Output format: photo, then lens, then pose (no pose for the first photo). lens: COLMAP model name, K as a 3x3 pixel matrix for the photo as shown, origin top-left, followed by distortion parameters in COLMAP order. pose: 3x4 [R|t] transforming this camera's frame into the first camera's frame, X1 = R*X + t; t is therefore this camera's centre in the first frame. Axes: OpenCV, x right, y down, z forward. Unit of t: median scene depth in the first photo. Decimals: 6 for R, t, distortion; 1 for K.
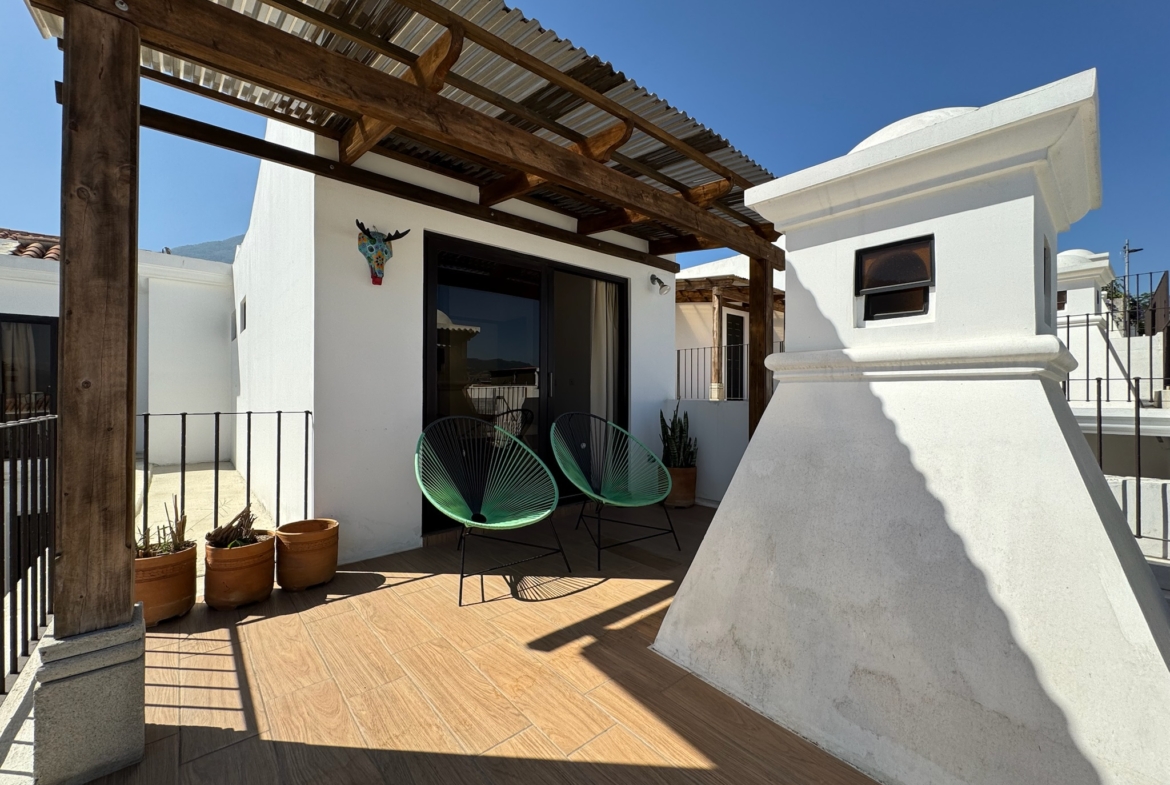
lens RADIAL K [[466.7, 0, 584.7], [0, 466.7, 392.4], [0, 0, 1]] dist [0.000126, -0.000035]
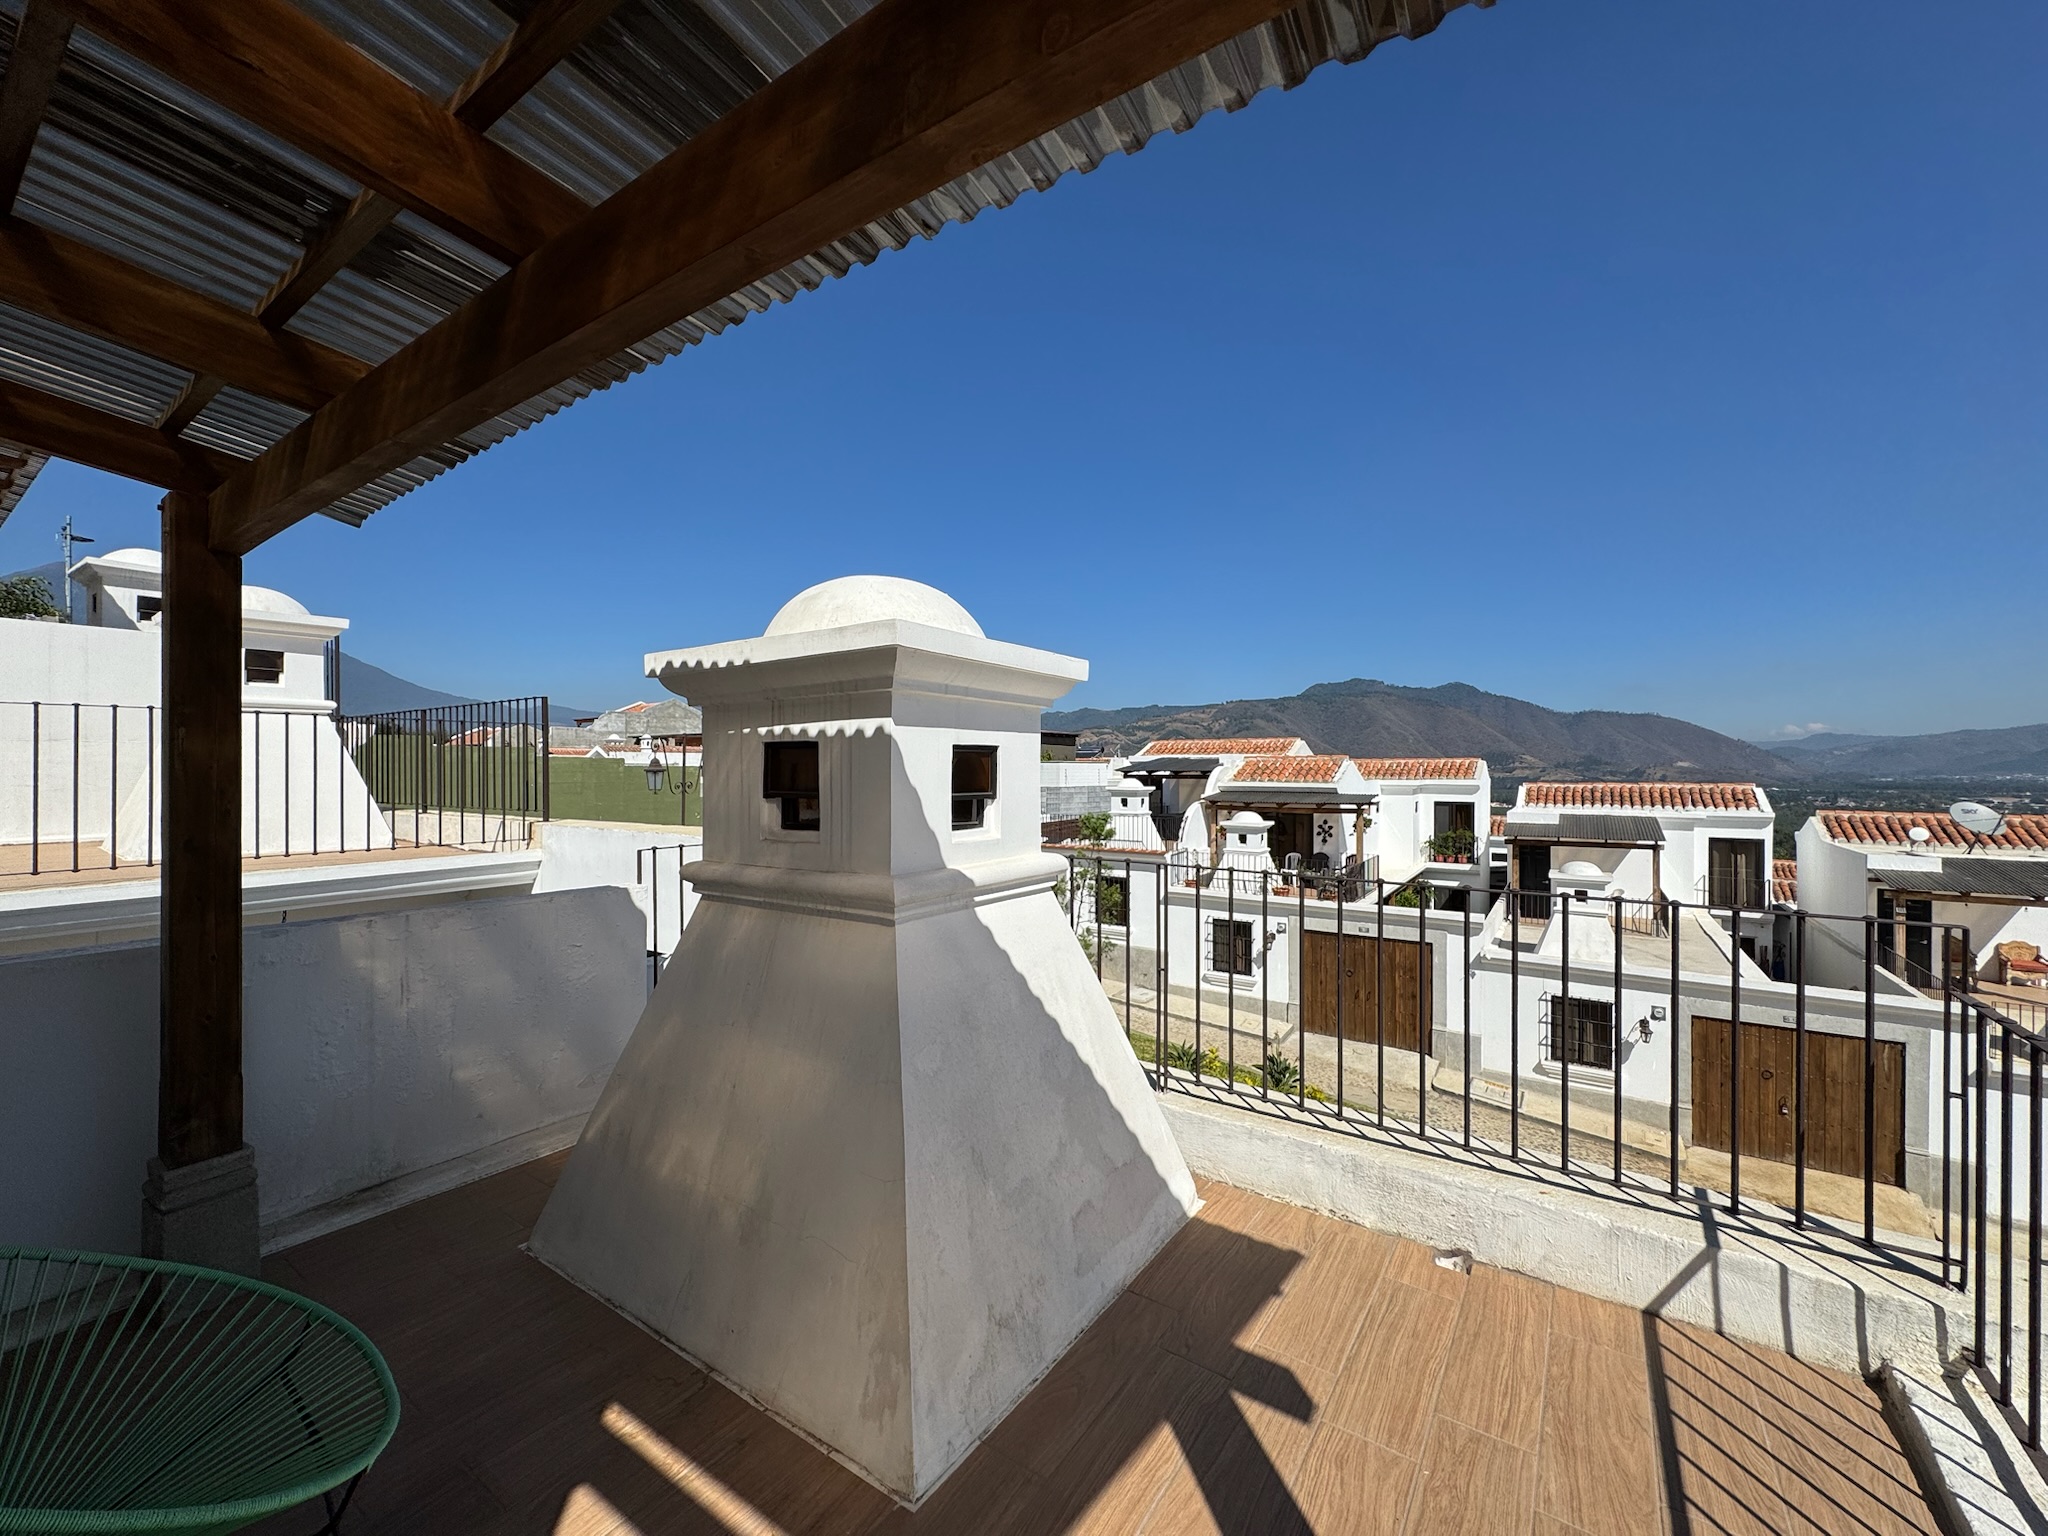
lens RADIAL K [[826.2, 0, 1026.9], [0, 826.2, 770.9], [0, 0, 1]] dist [-0.001707, -0.000091]
pose [[-0.243977, -0.000986, 0.969781, -0.878811], [-0.004777, 0.999989, -0.000185, -0.278580], [-0.969769, -0.004678, -0.243979, 1.311134]]
